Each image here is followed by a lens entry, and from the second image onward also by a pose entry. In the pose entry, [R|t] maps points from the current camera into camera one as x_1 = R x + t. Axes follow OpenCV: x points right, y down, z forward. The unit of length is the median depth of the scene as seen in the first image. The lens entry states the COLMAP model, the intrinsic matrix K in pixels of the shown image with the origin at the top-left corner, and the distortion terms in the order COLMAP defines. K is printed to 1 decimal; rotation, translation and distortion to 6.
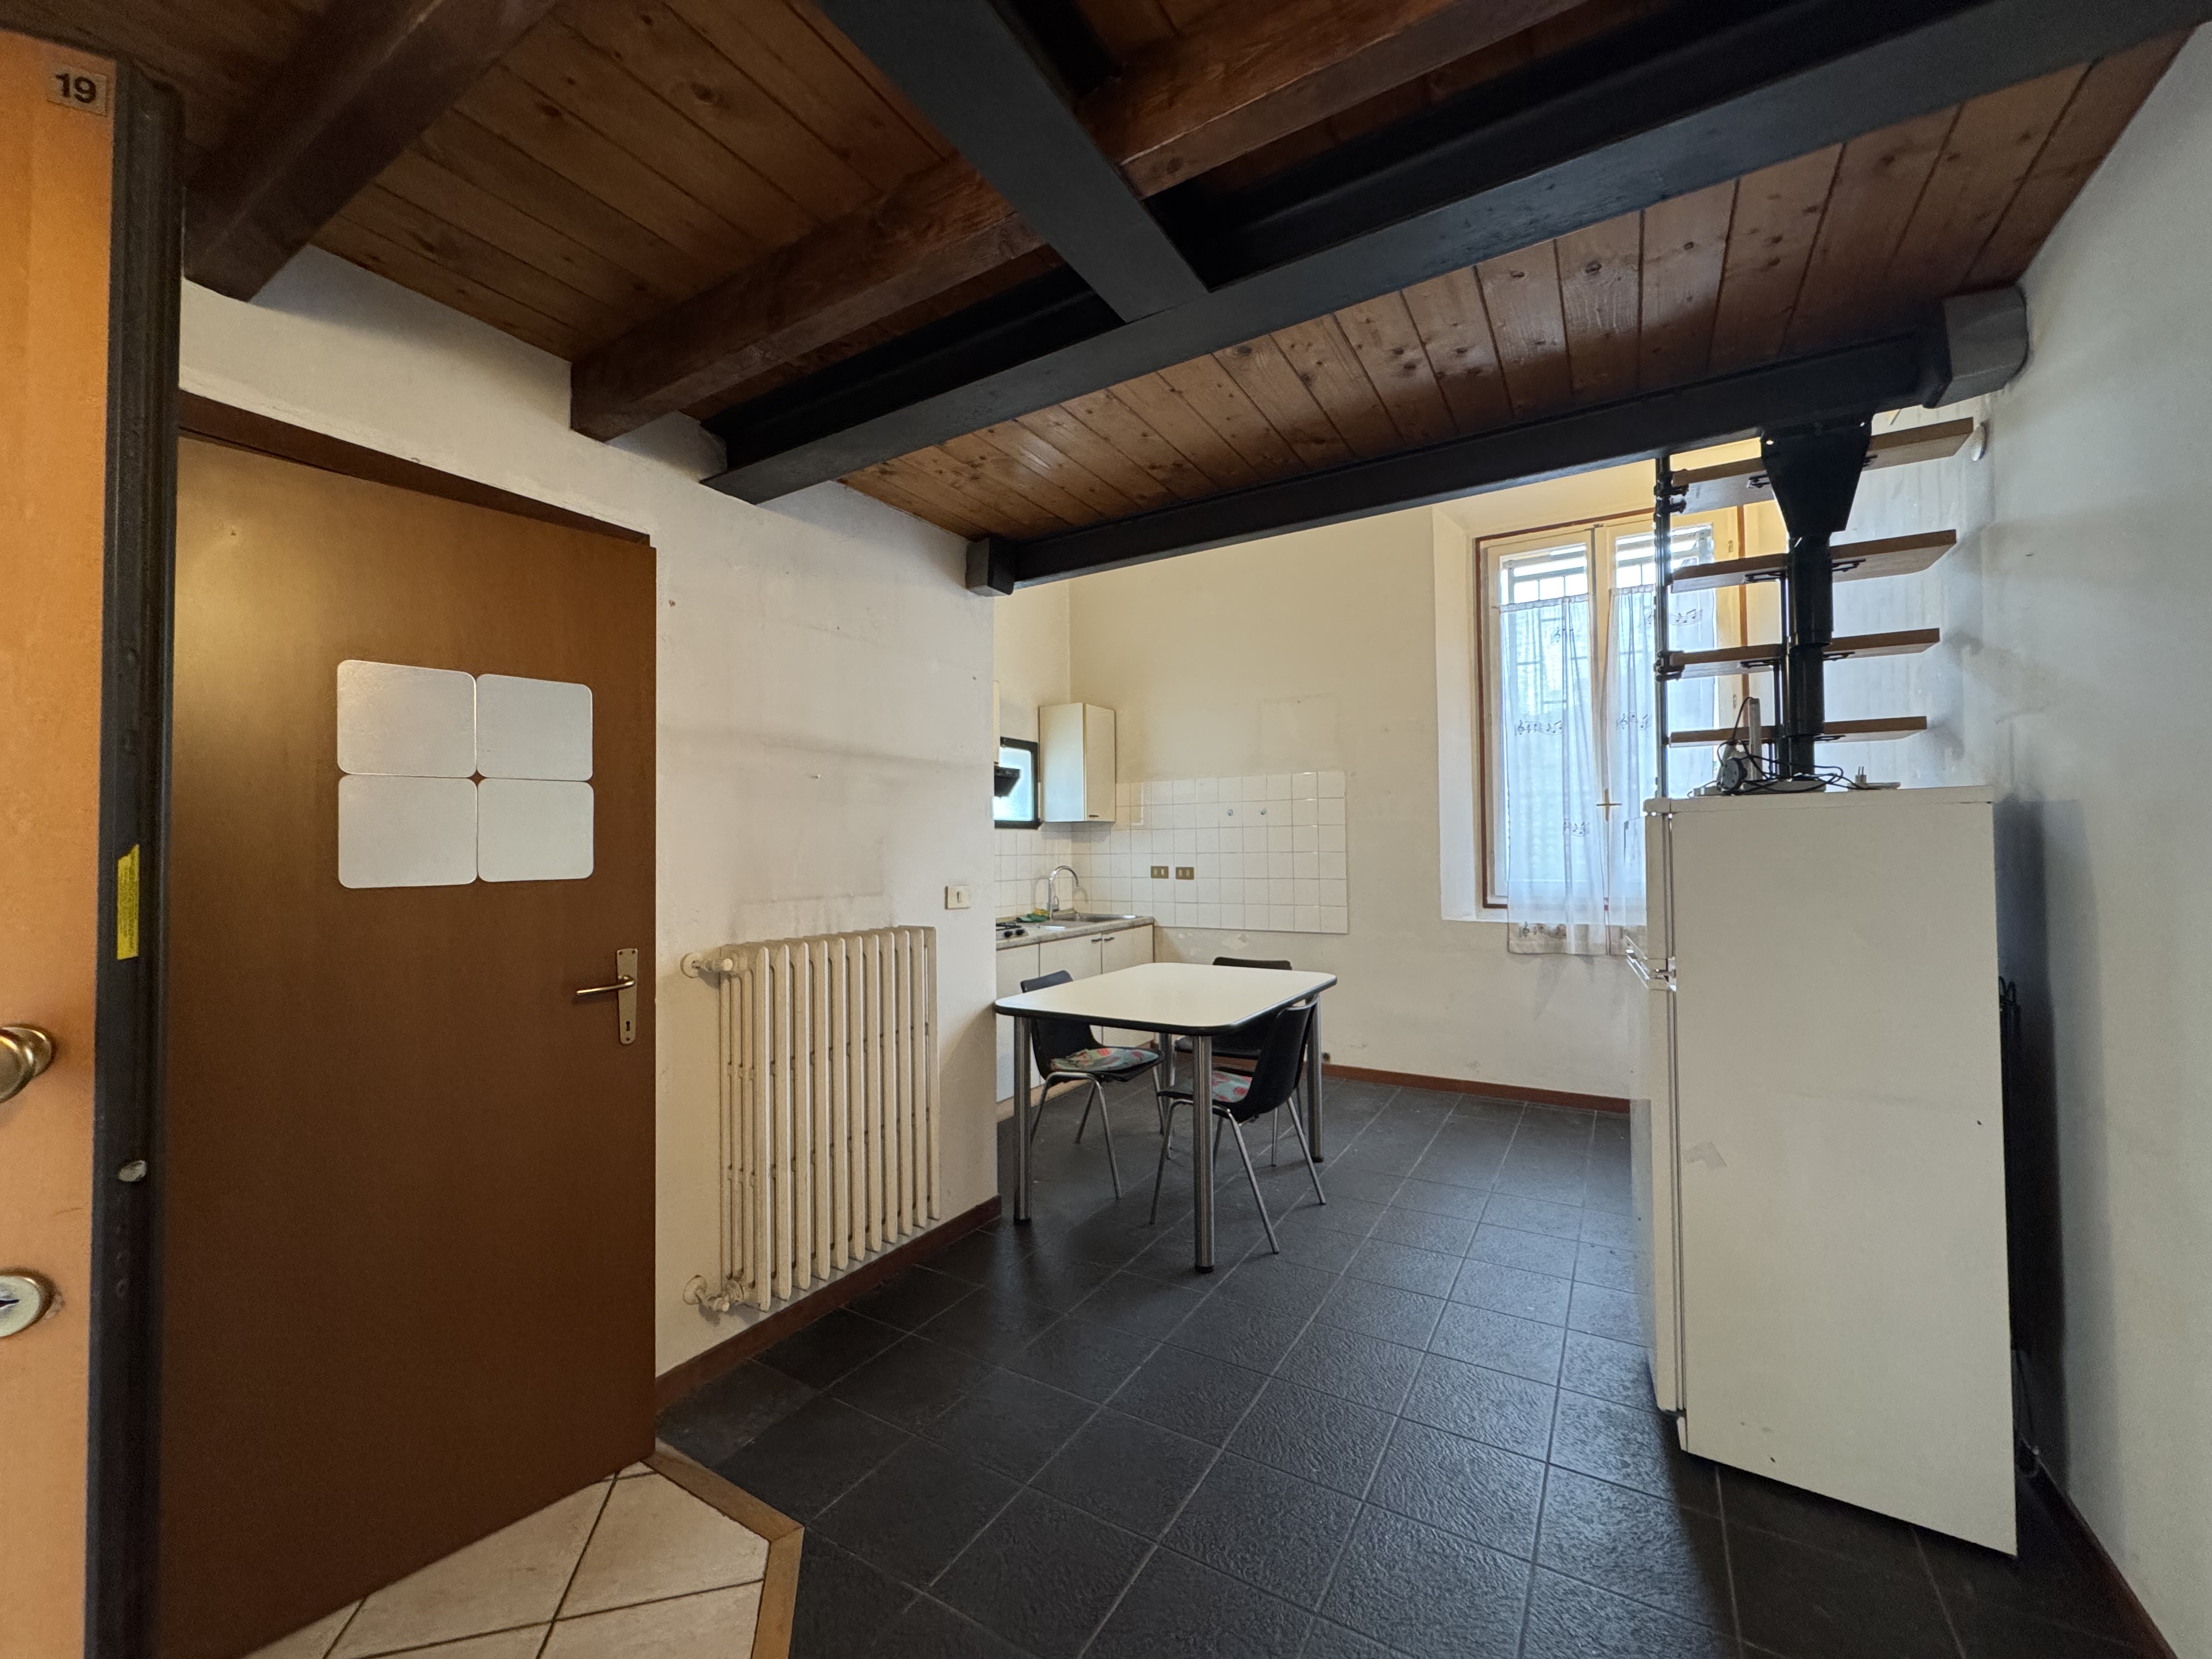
lens RADIAL K [[877.7, 0, 1106.1], [0, 877.7, 829.8], [0, 0, 1]] dist [-0.001965, 0.000335]
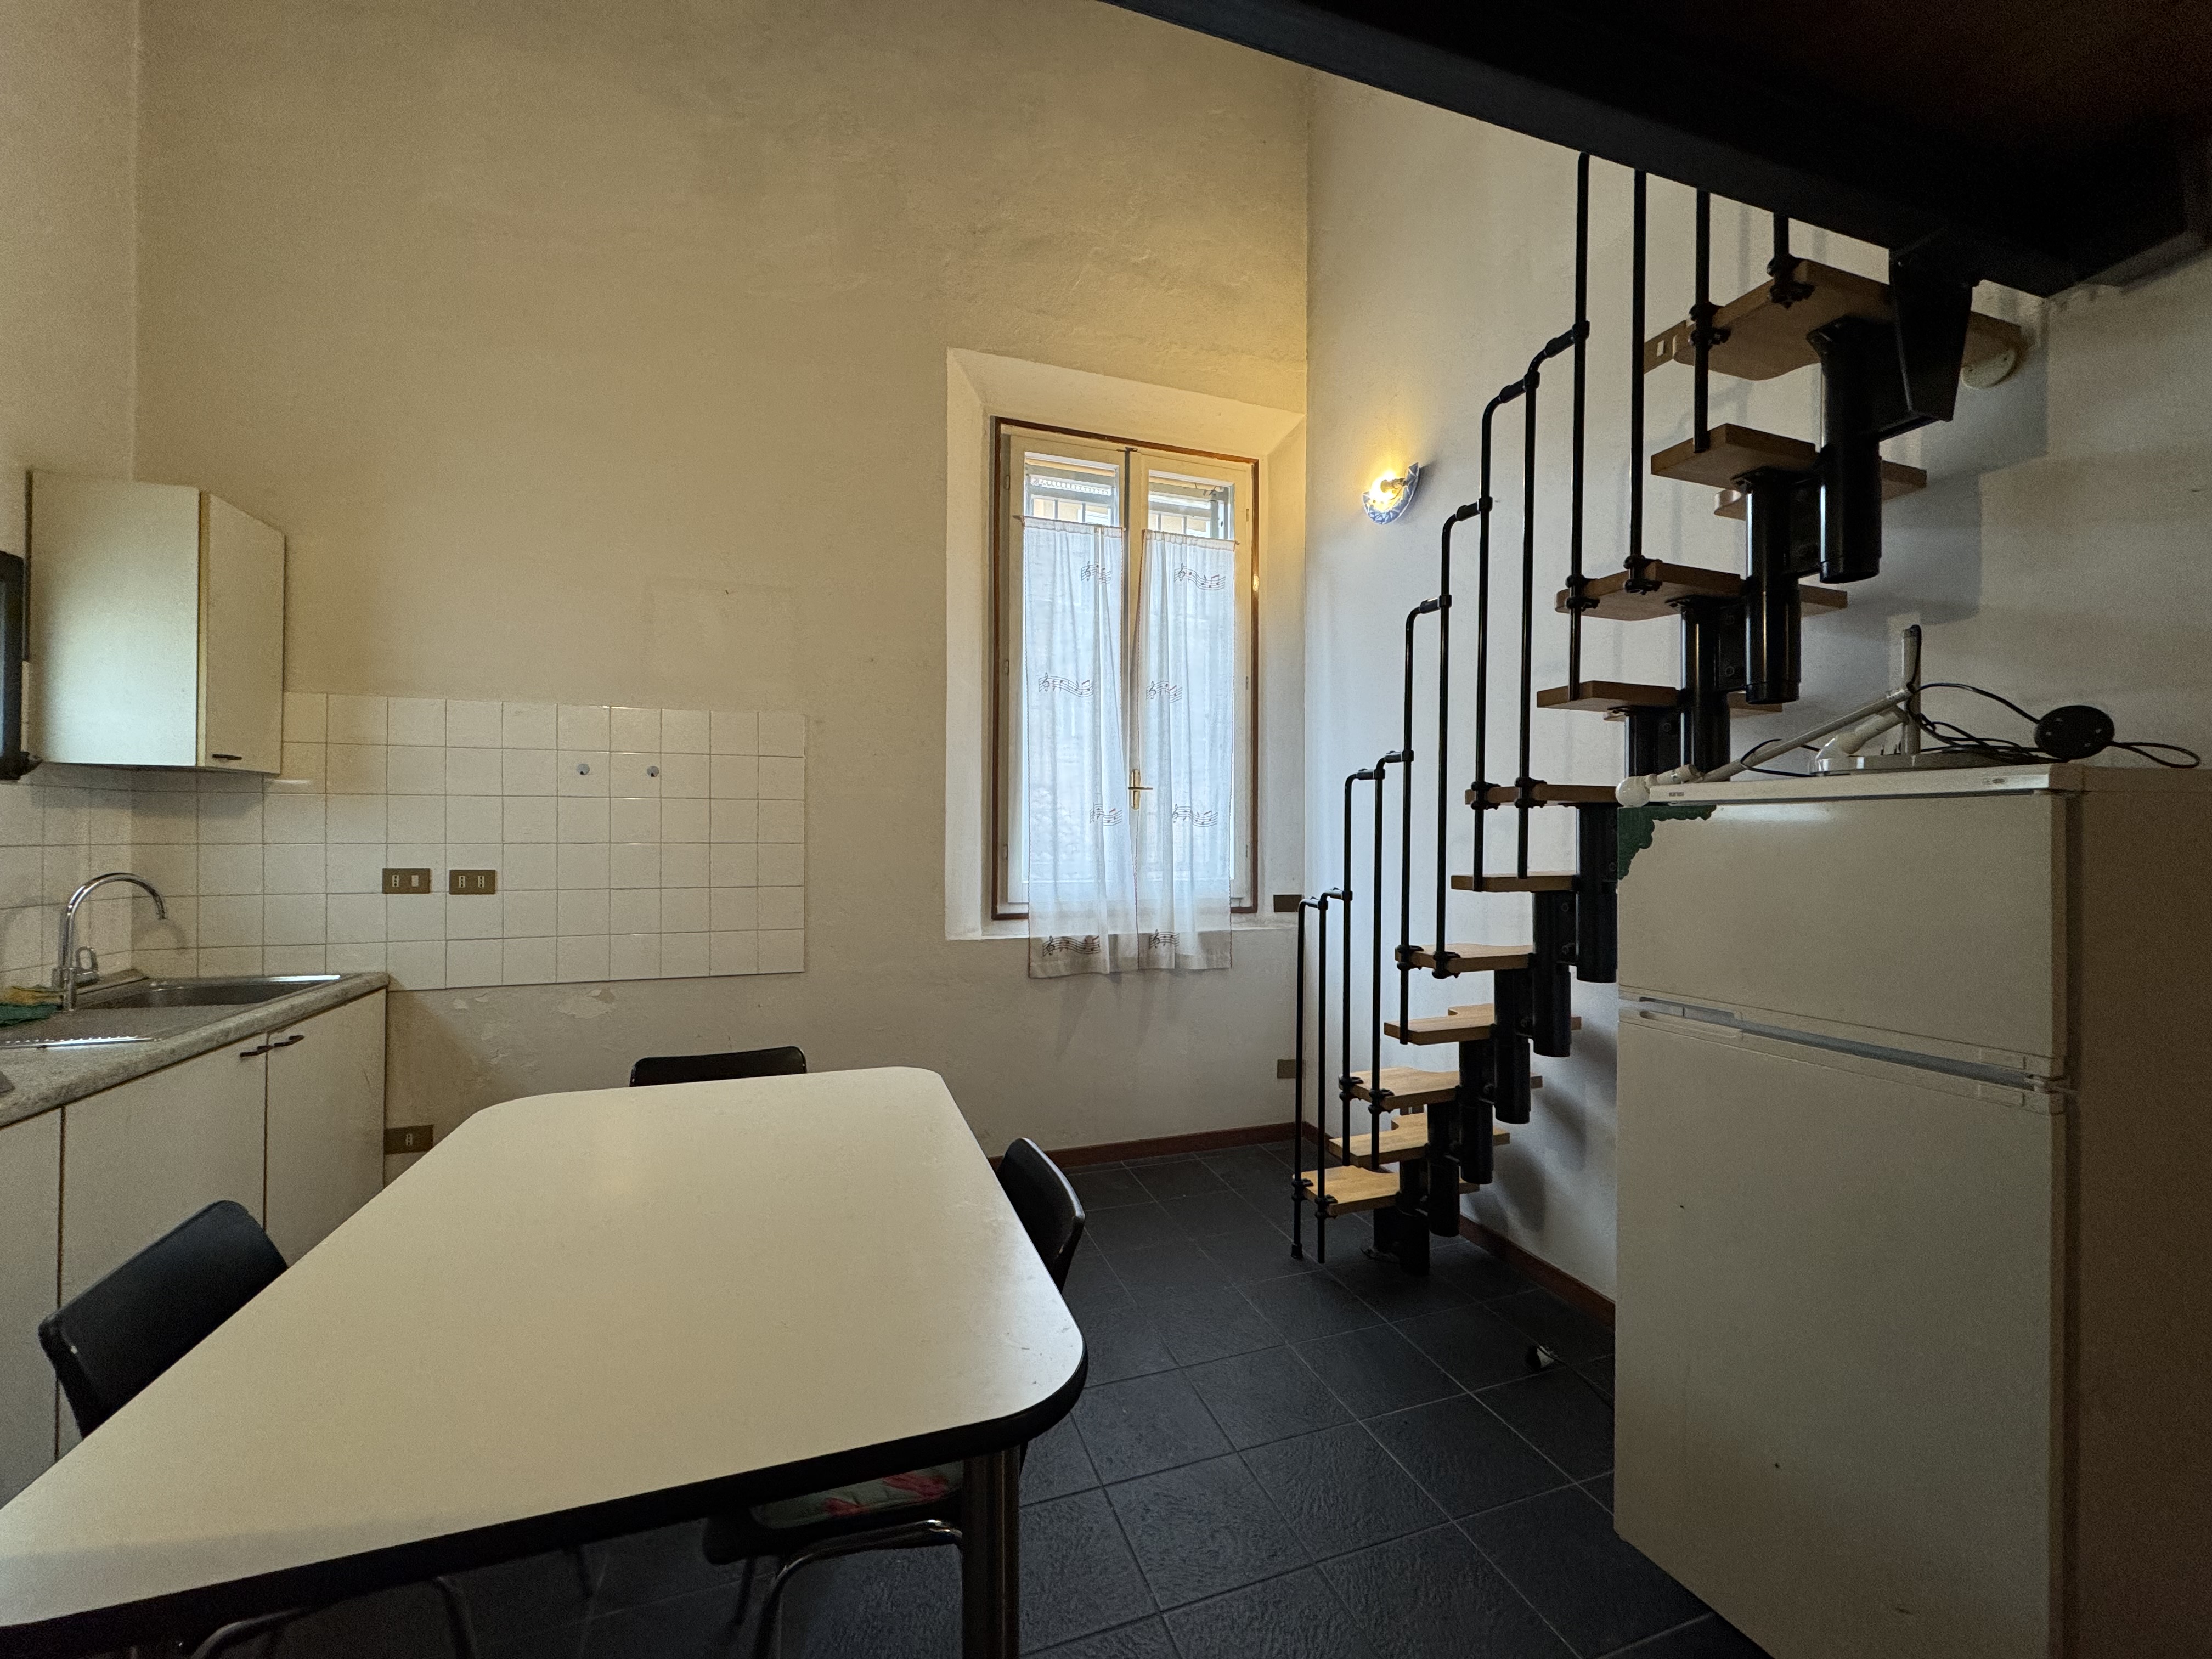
lens RADIAL K [[877.7, 0, 1111.3], [0, 877.7, 829.4], [0, 0, 1]] dist [-0.001965, 0.000335]
pose [[0.648271, 0.014898, 0.761264, -0.069671], [-0.027915, 0.999601, 0.004209, 0.006845], [-0.760897, -0.023979, 0.648429, 0.445303]]
